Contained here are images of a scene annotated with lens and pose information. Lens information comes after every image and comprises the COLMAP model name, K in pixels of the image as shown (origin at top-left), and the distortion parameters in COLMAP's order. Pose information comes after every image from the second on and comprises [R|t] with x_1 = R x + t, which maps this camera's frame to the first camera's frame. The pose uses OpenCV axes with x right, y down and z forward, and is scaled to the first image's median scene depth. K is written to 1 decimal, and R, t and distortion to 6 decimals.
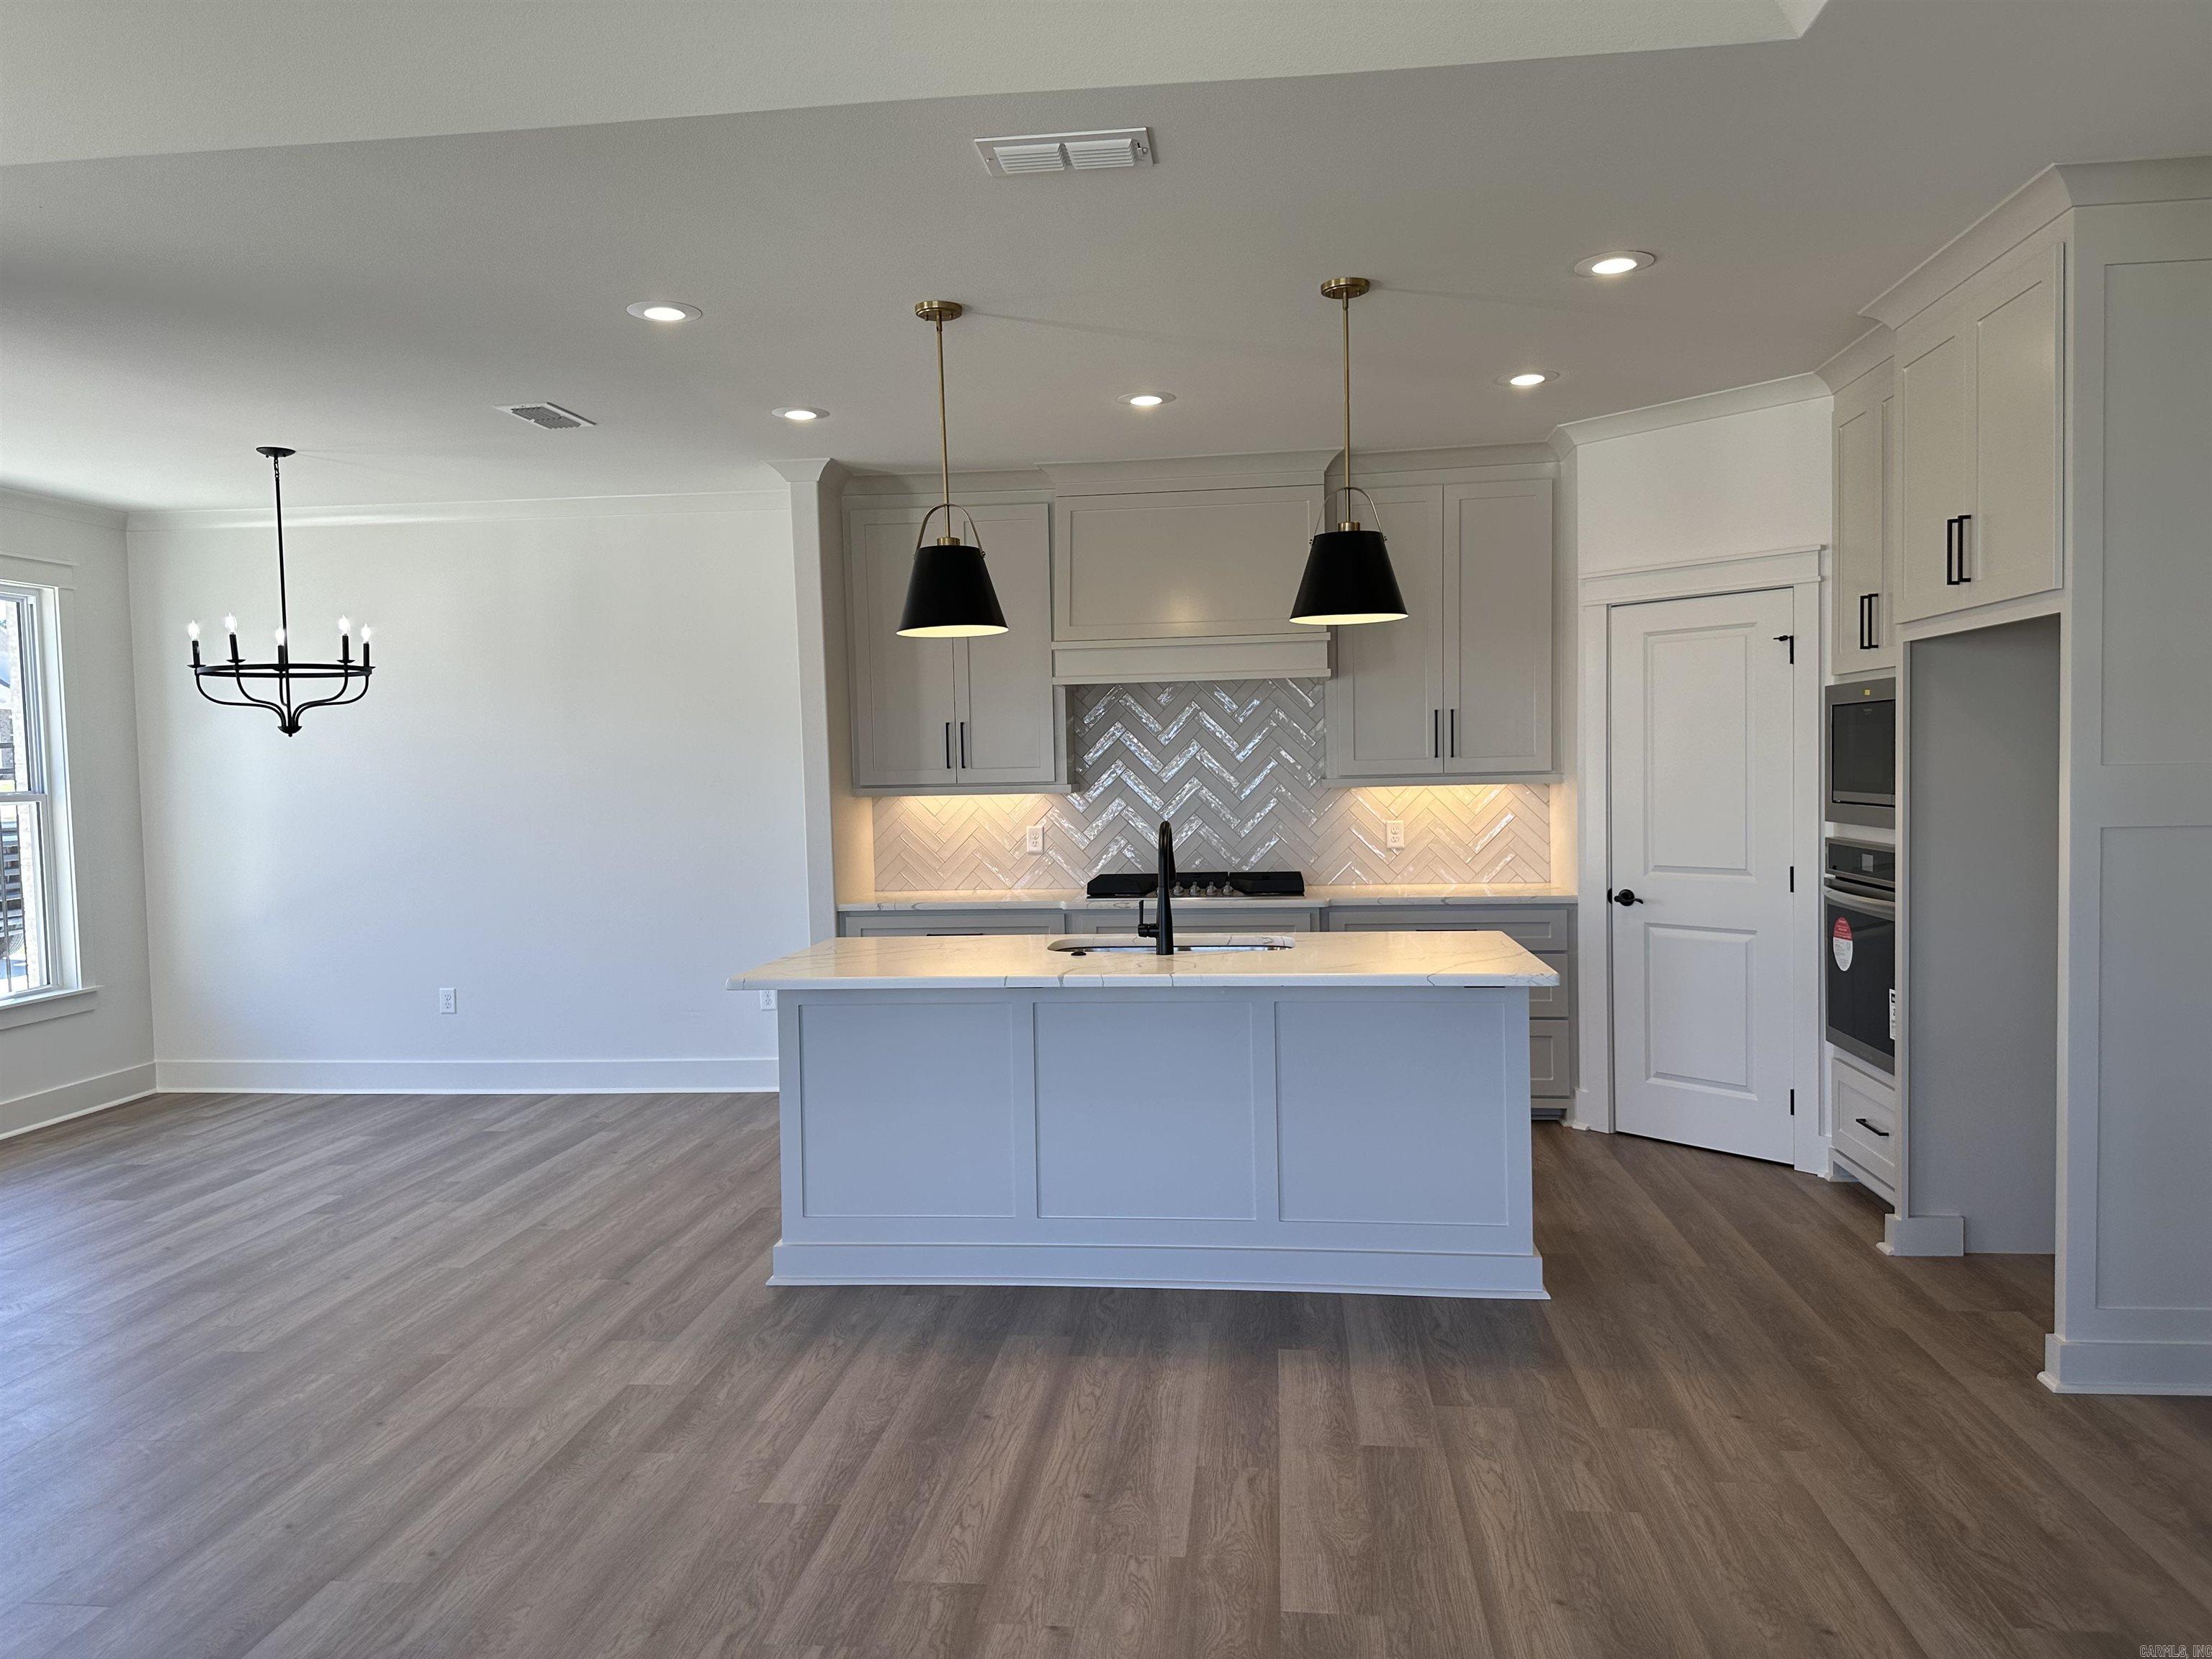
lens RADIAL K [[1555.4, 0, 1090.9], [0, 1555.4, 827.5], [0, 0, 1]] dist [0.103389, -0.148649]
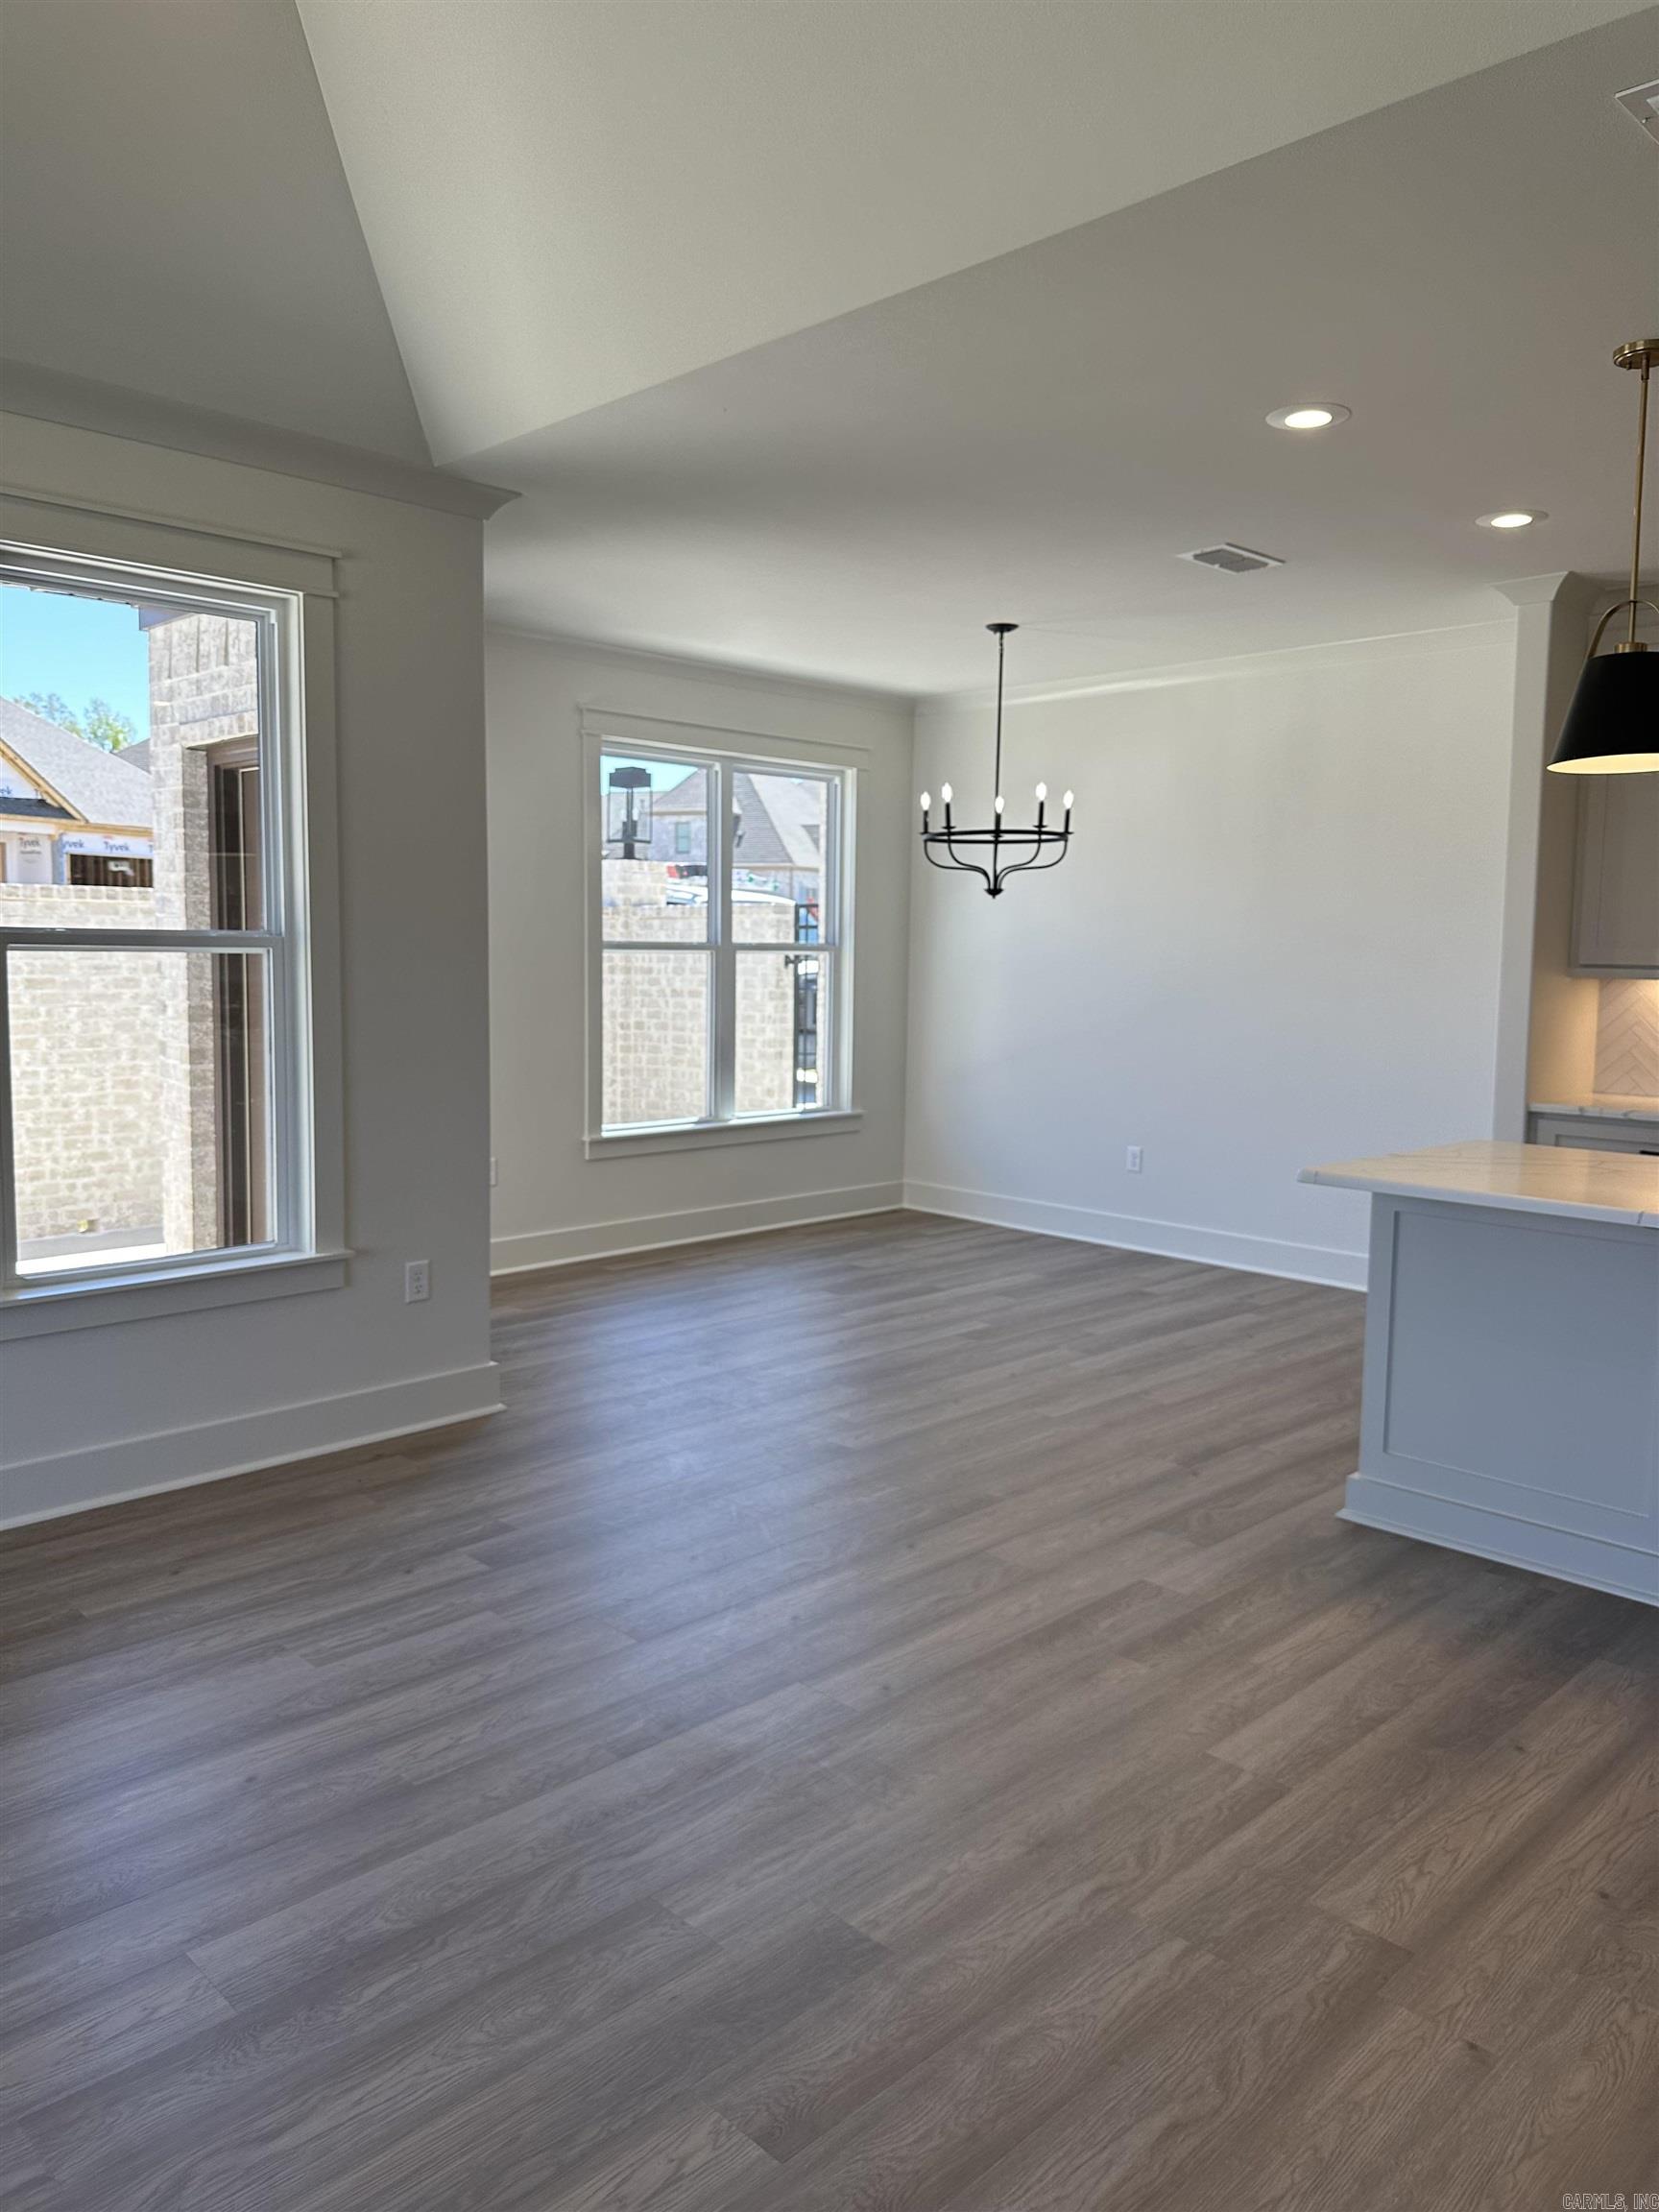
lens RADIAL K [[1555.4, 0, 829.5], [0, 1555.4, 1106.0], [0, 0, 1]] dist [0.103389, -0.148649]
pose [[0.783814, 0.099515, -0.612970, 0.093866], [-0.058001, 0.994493, 0.087288, -0.004126], [0.618280, -0.032865, 0.785270, 0.116930]]
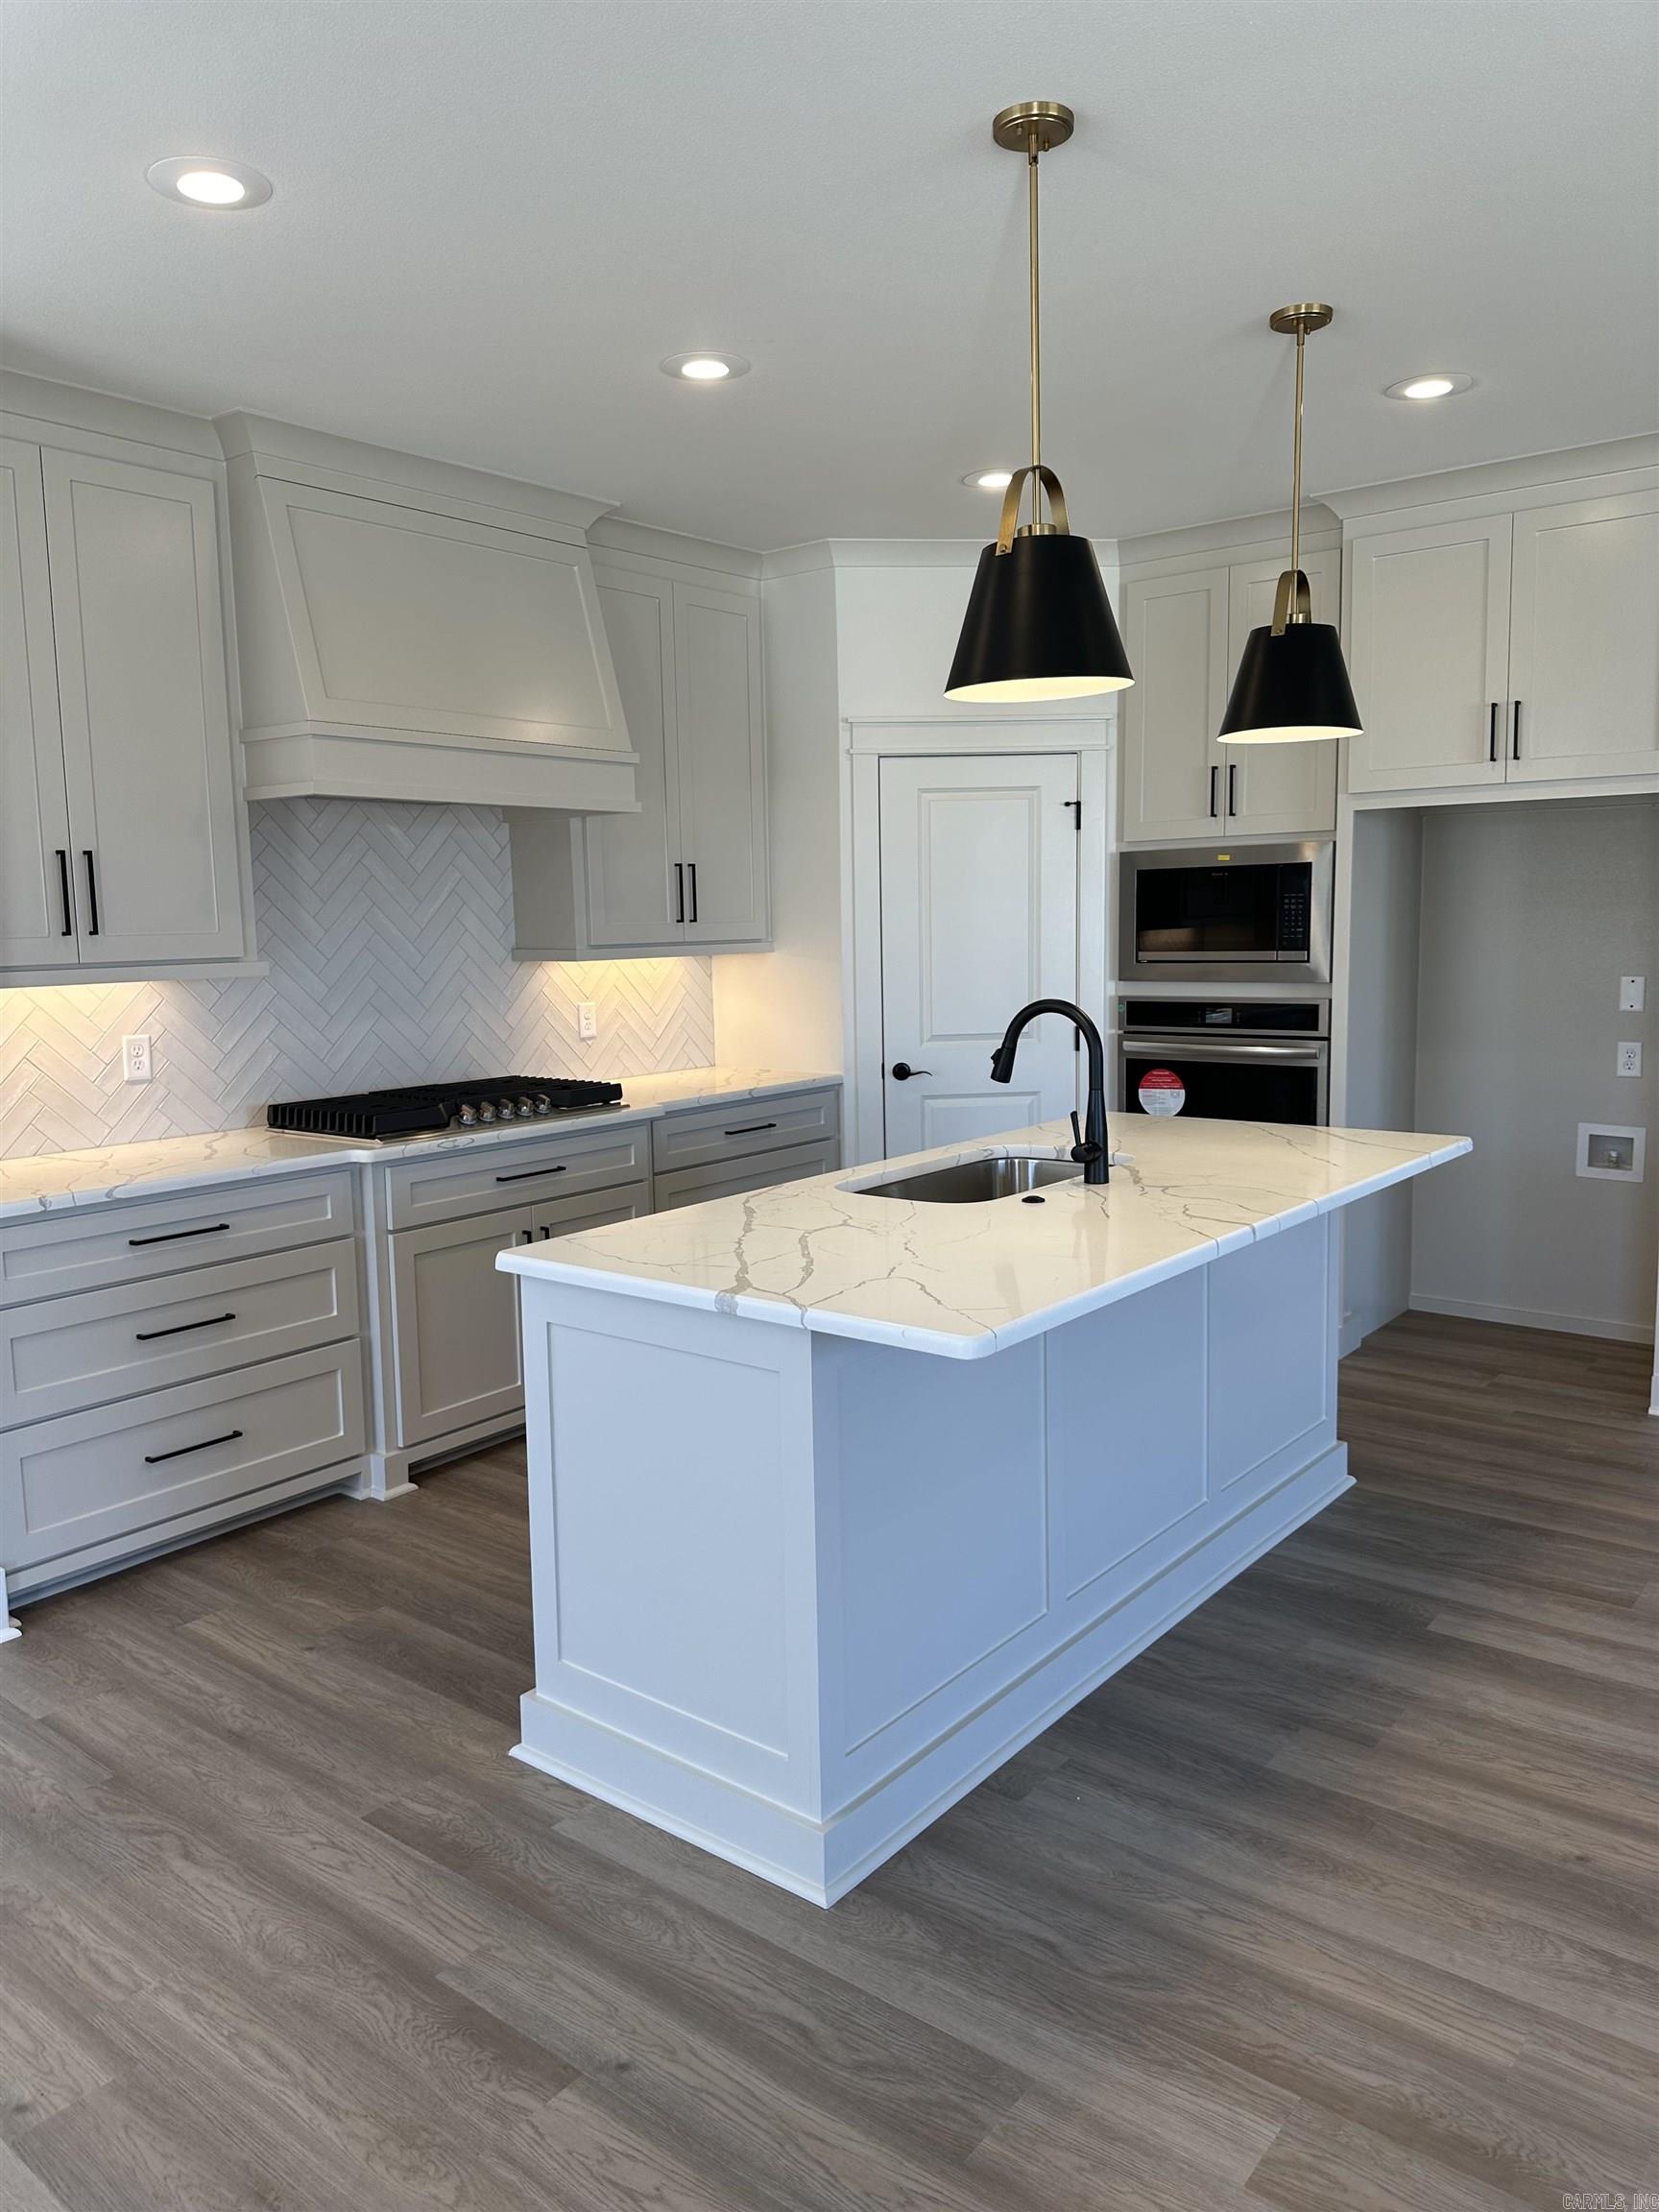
lens RADIAL K [[1568.1, 0, 820.3], [0, 1568.1, 1070.0], [0, 0, 1]] dist [0.058627, -0.073657]
pose [[0.536793, -0.073104, 0.840541, -0.614557], [0.045122, 0.997301, 0.057921, -0.016588], [-0.842506, 0.006836, 0.538643, 0.699781]]
